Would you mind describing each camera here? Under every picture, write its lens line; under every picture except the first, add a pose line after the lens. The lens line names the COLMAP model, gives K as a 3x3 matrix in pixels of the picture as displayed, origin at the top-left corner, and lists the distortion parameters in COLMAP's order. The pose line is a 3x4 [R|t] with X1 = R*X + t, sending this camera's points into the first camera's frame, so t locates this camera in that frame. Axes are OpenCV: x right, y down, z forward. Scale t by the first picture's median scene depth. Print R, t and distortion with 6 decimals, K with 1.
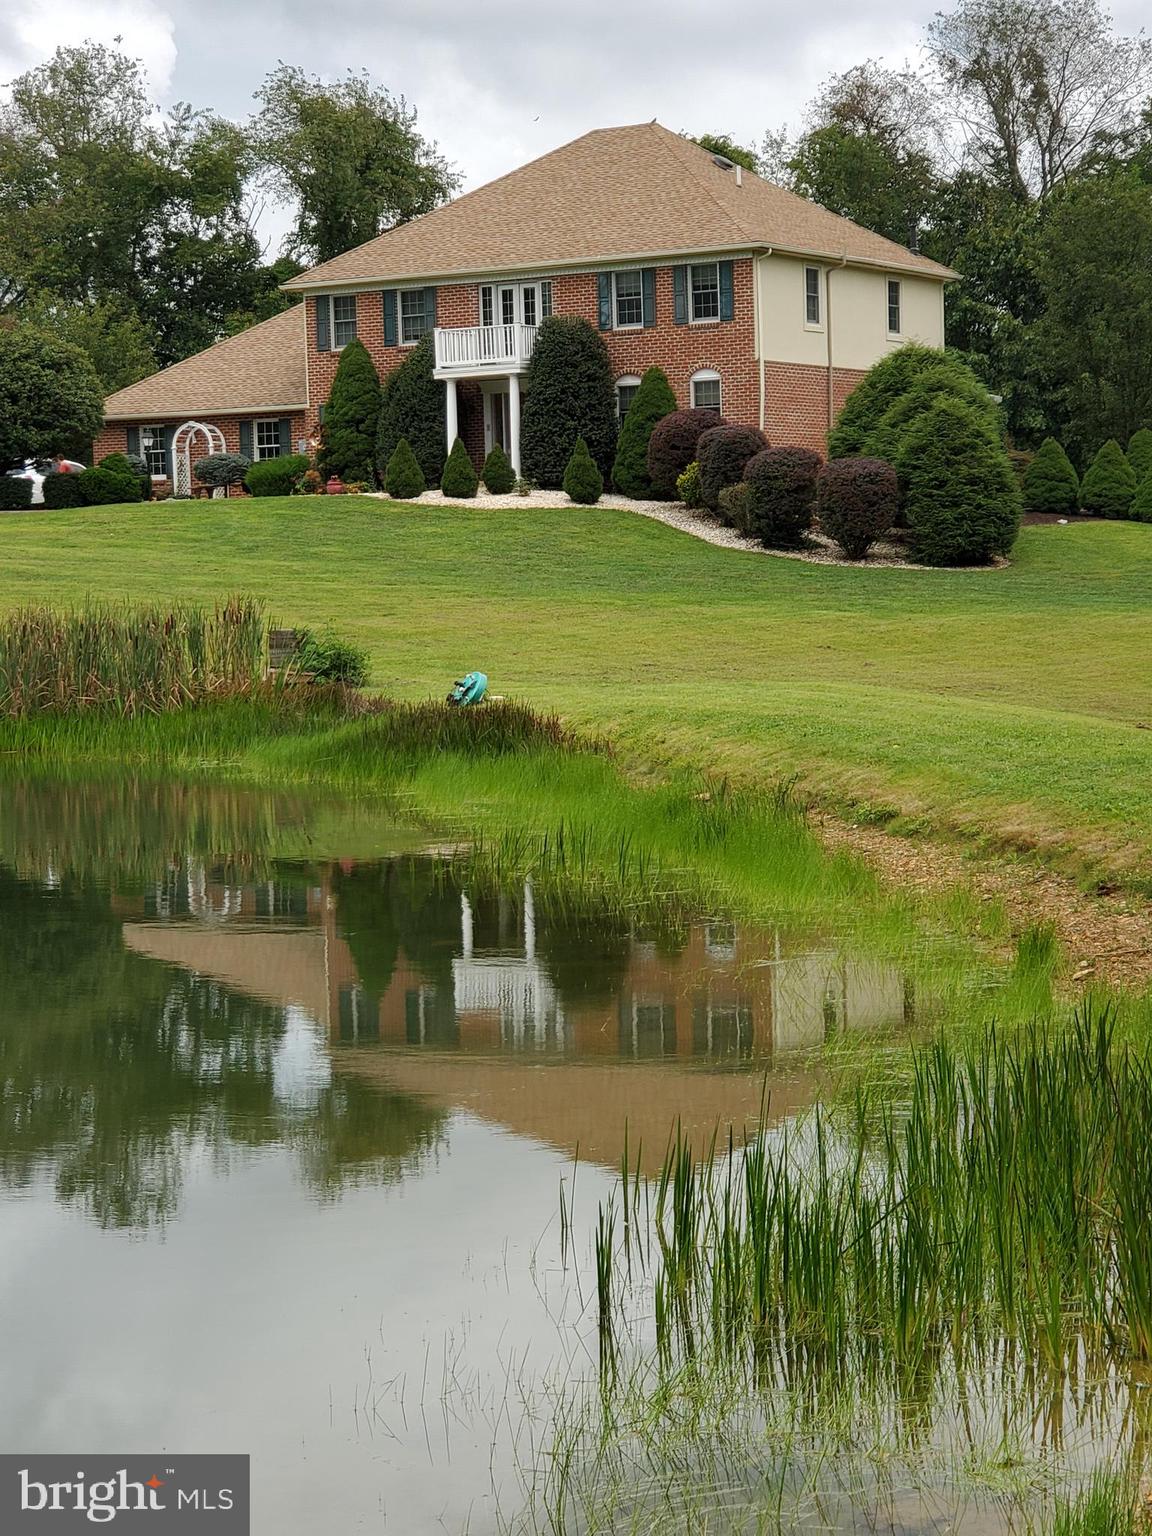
lens RADIAL K [[3275.8, 0, 553.5], [0, 3275.8, 766.9], [0, 0, 1]] dist [0.124368, 0.630385]
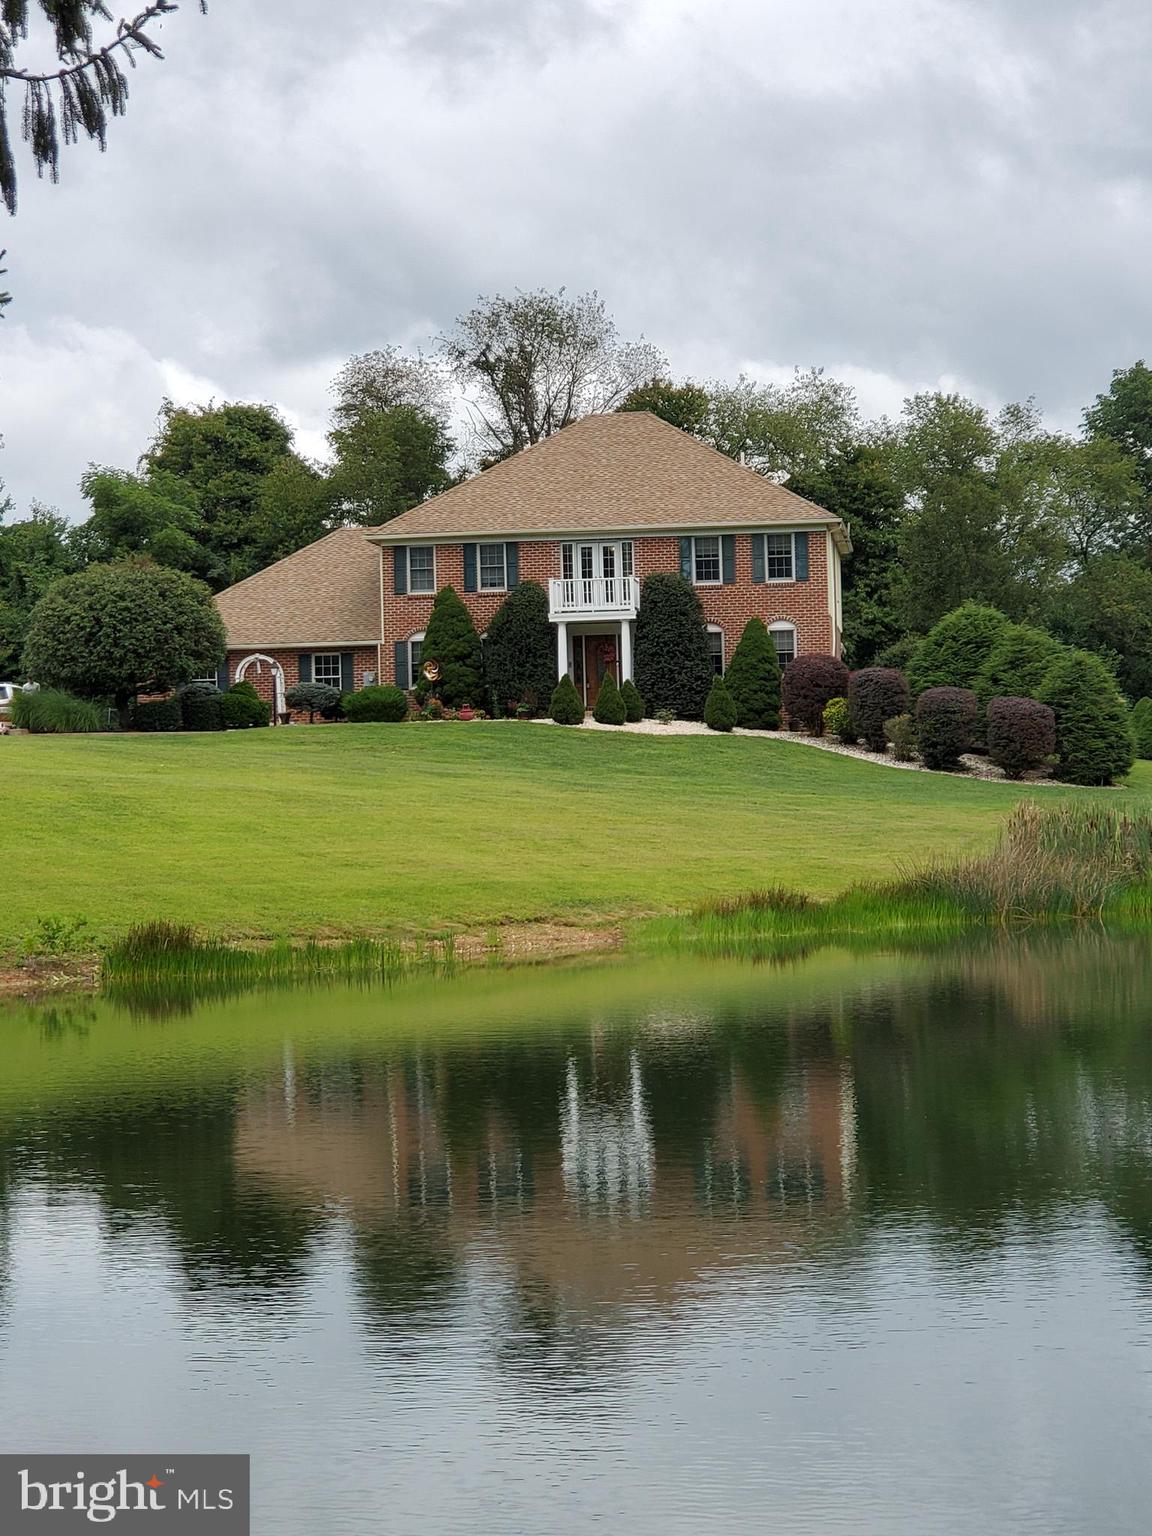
lens RADIAL K [[3283.7, 0, 576.0], [0, 3283.7, 768.0], [0, 0, 1]] dist [-0.012044, 0.648838]
pose [[0.912416, 0.009860, 0.409145, -0.504674], [0.020573, 0.997341, -0.069914, 0.013831], [-0.408747, 0.072208, 0.909787, -0.049014]]
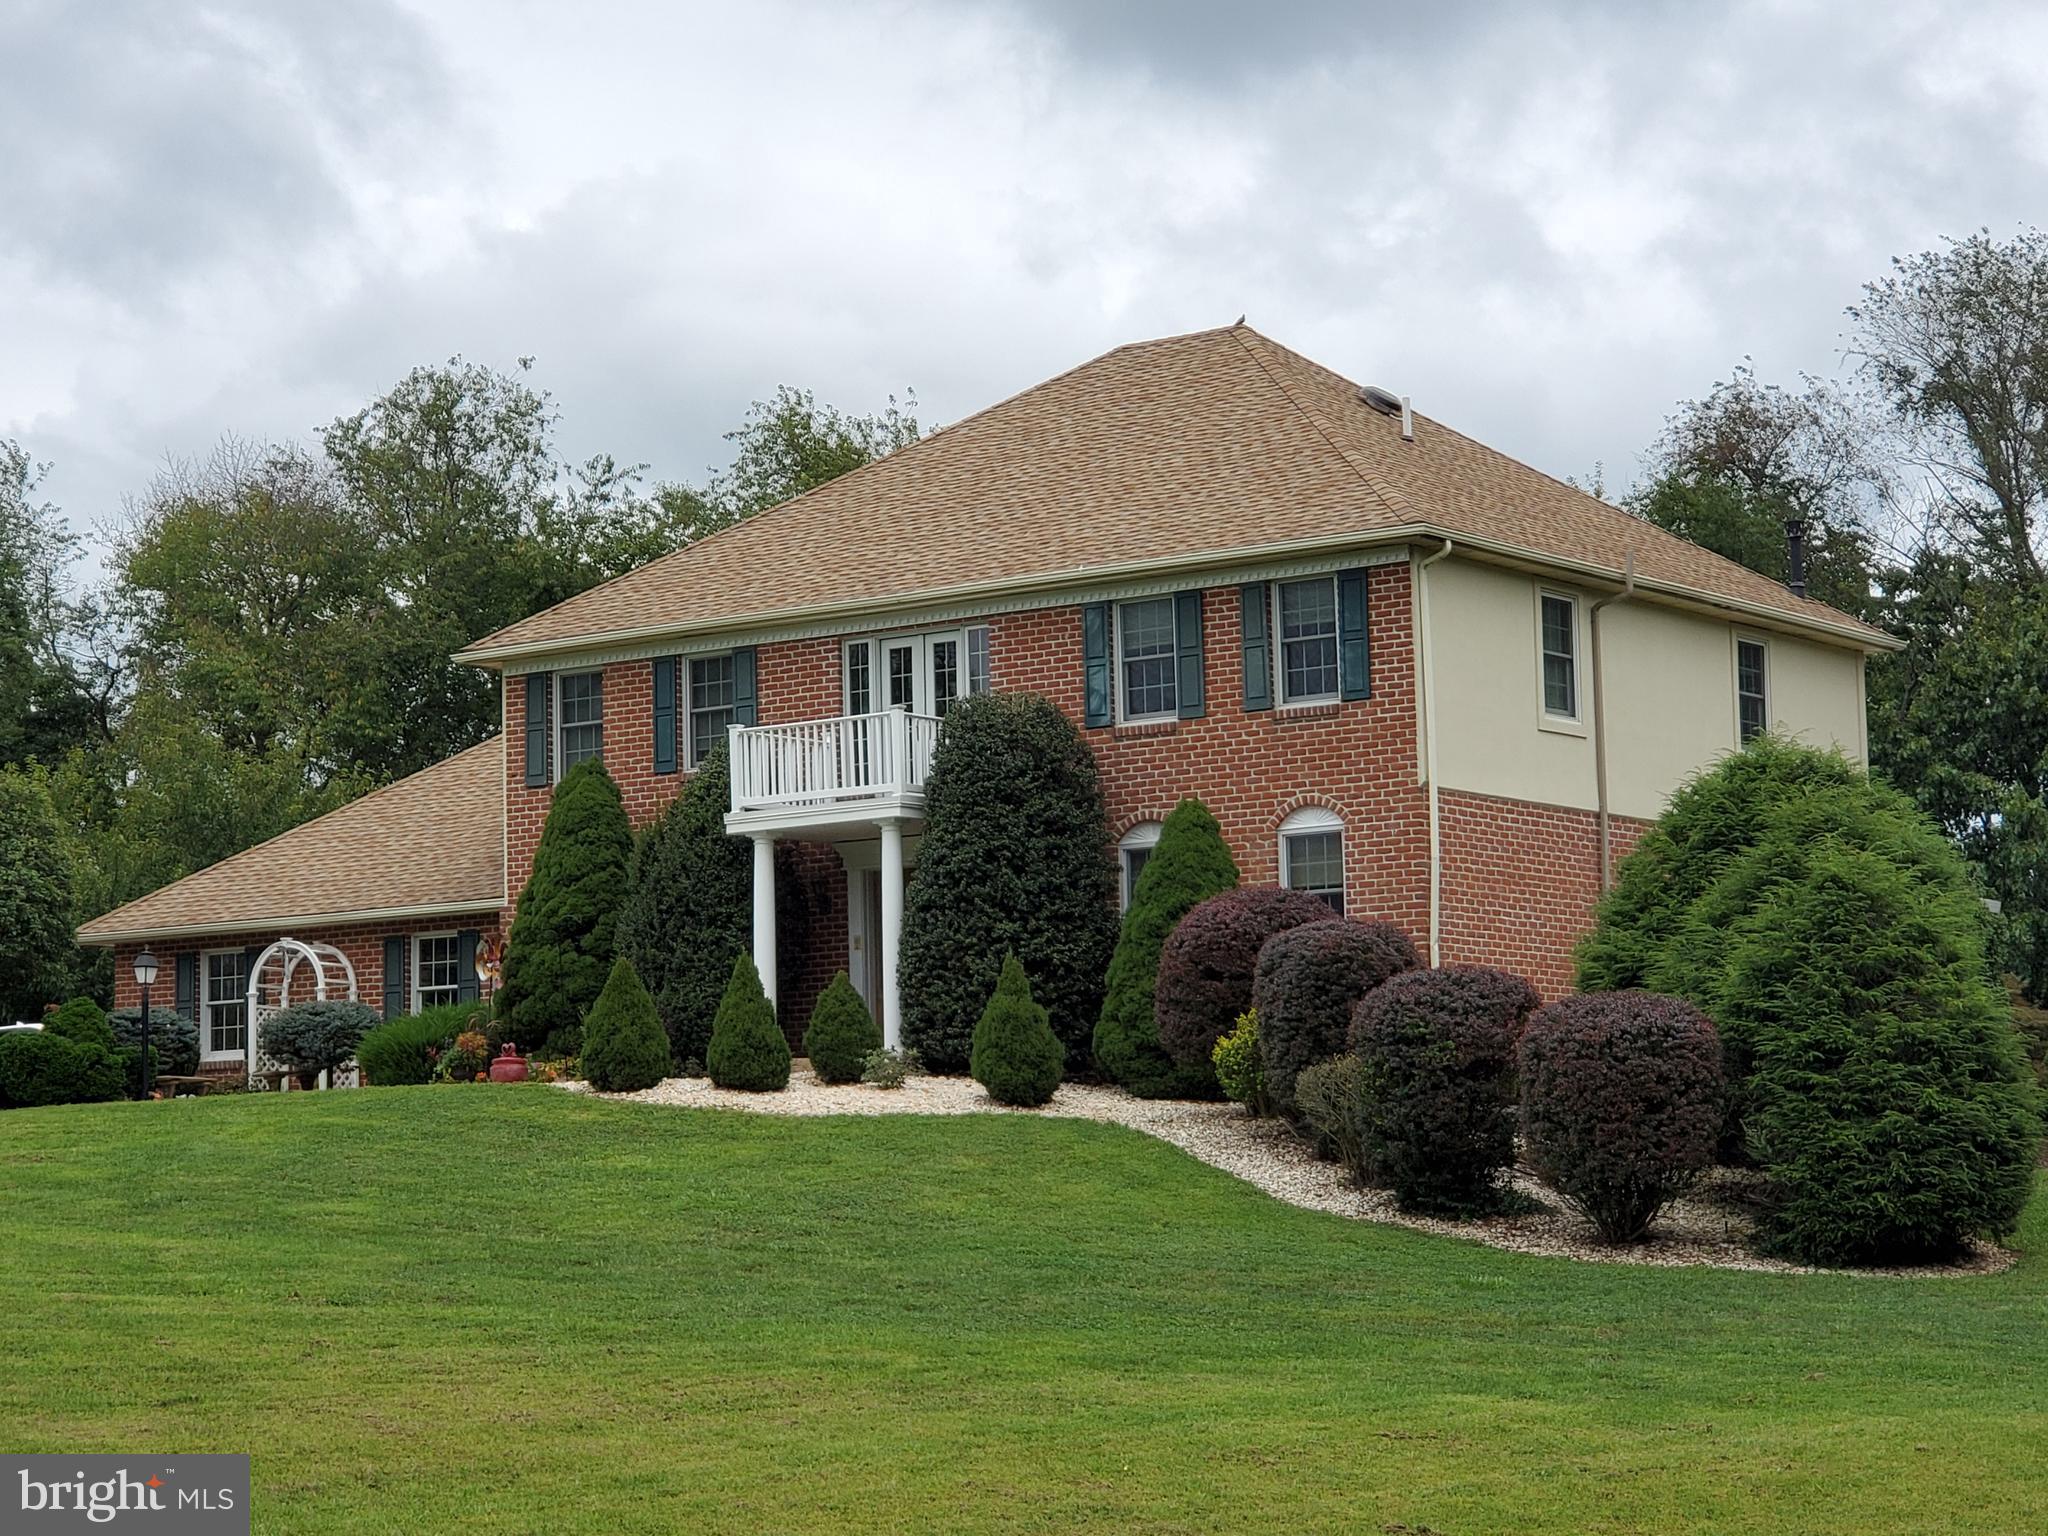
lens RADIAL K [[4378.2, 0, 962.9], [0, 4378.2, 614.0], [0, 0, 1]] dist [-0.012044, 0.648838]
pose [[0.994536, -0.004408, -0.104305, 0.060984], [-0.016485, 0.979945, -0.198588, -0.027824], [0.103089, 0.199222, 0.974517, 0.406605]]
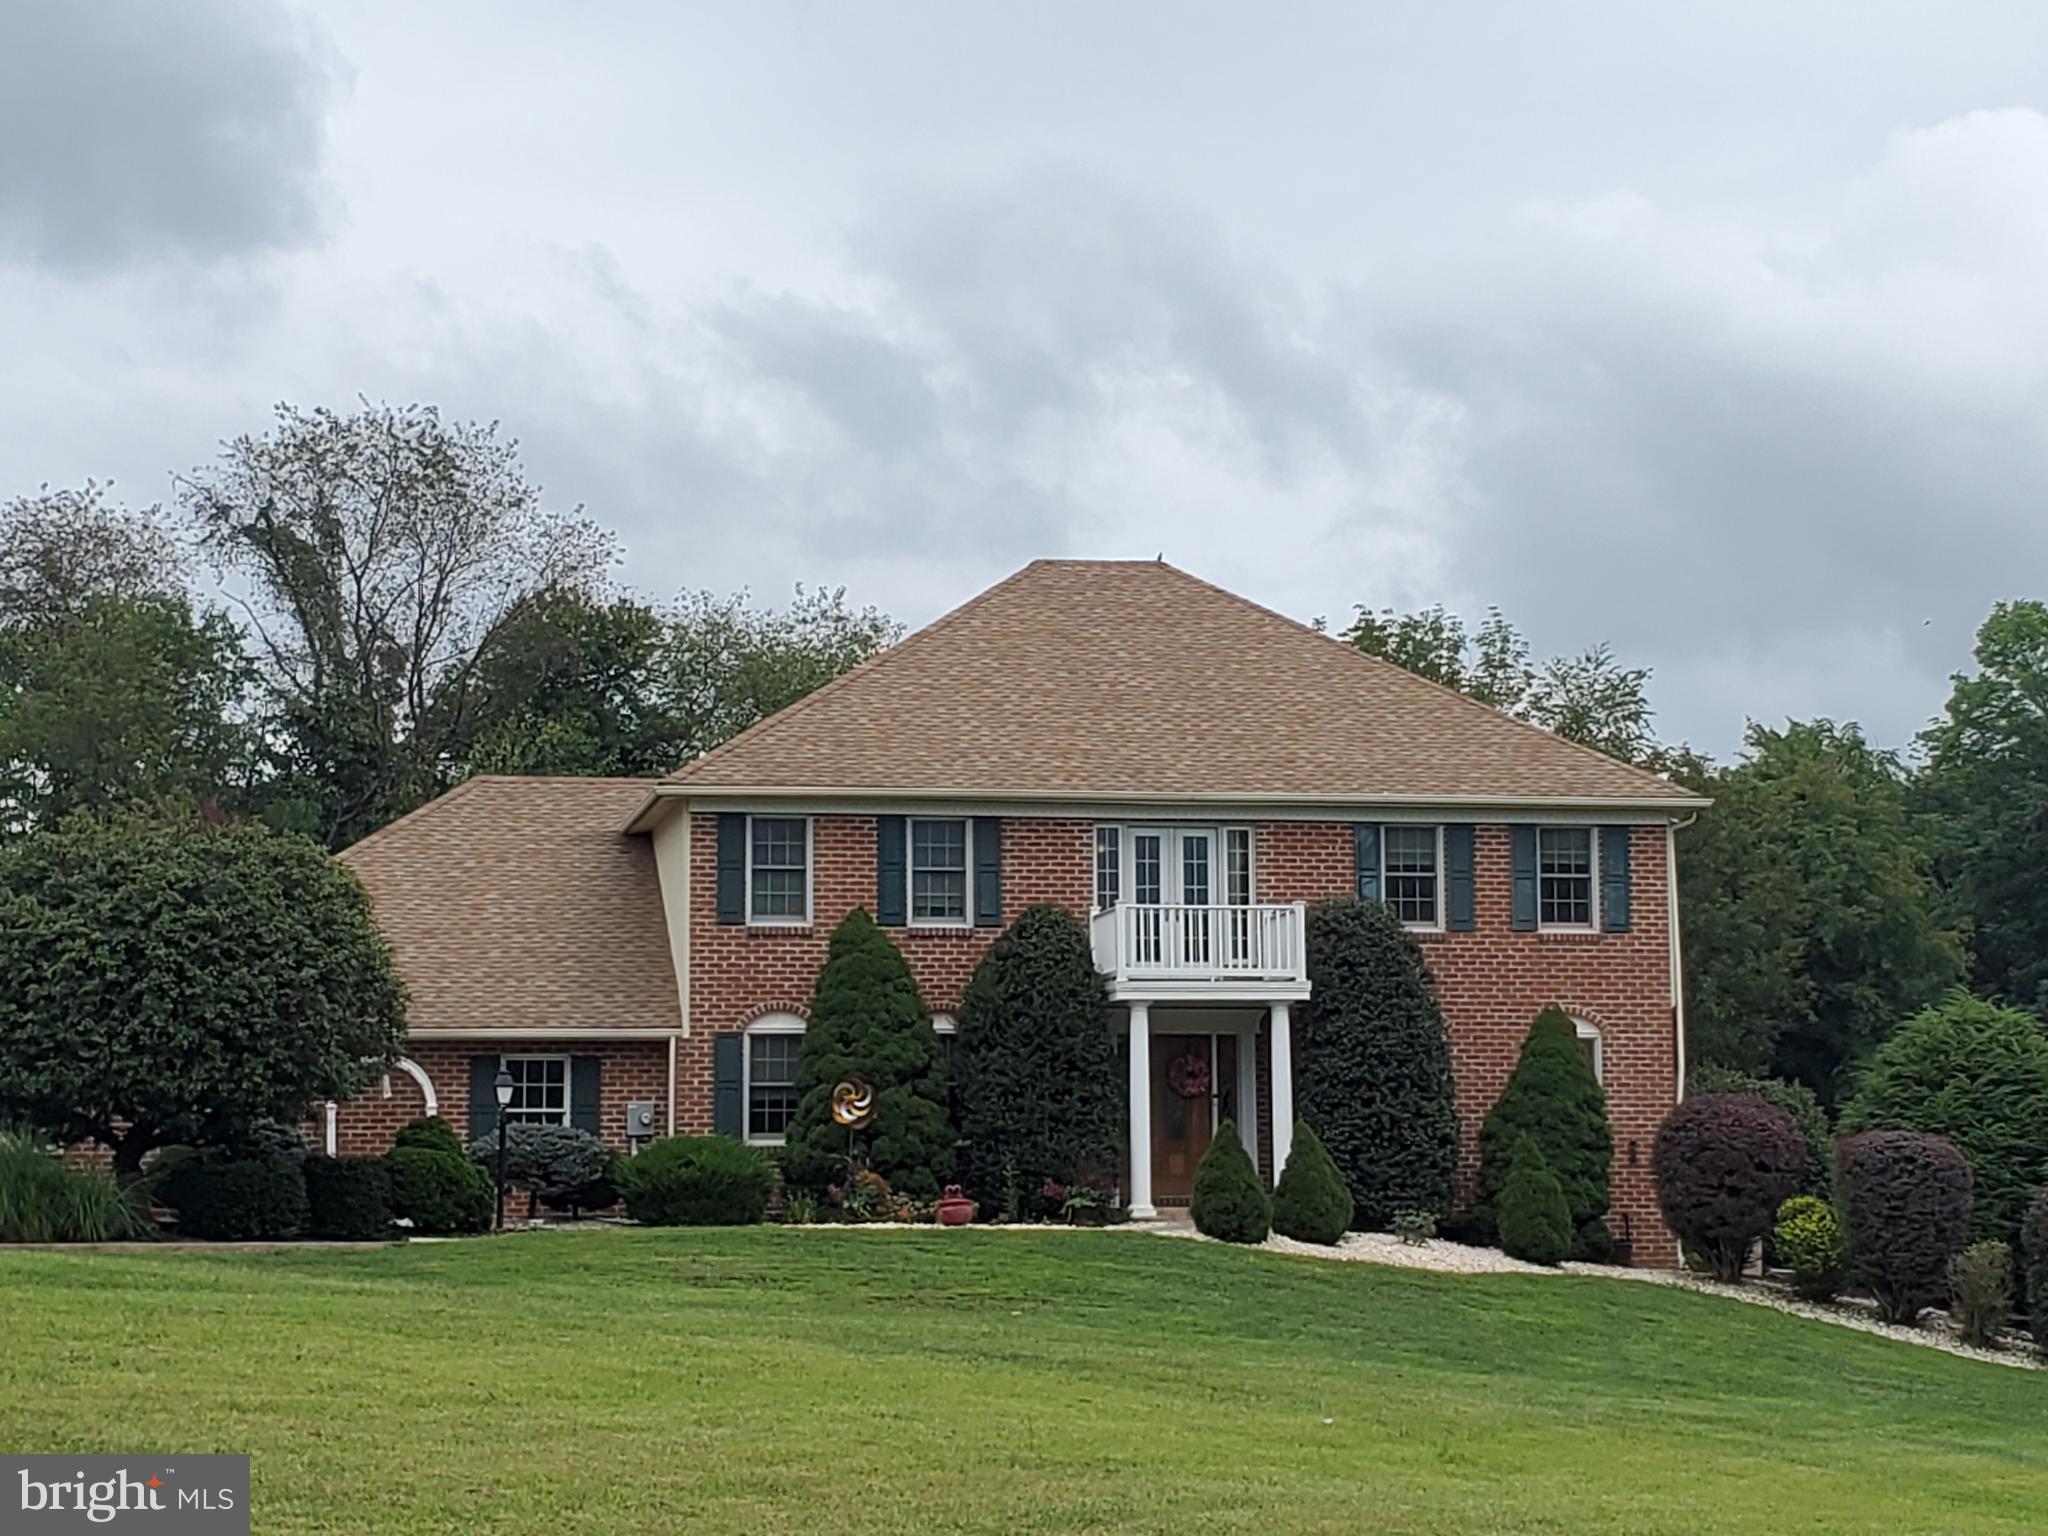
lens RADIAL K [[4368.9, 0, 1024.0], [0, 4368.9, 768.0], [0, 0, 1]] dist [0.215147, -0.252702]
pose [[0.748756, 0.099987, 0.655261, -0.494467], [0.019570, 0.984792, -0.172634, -0.038411], [-0.662556, 0.142084, 0.735412, 0.518834]]
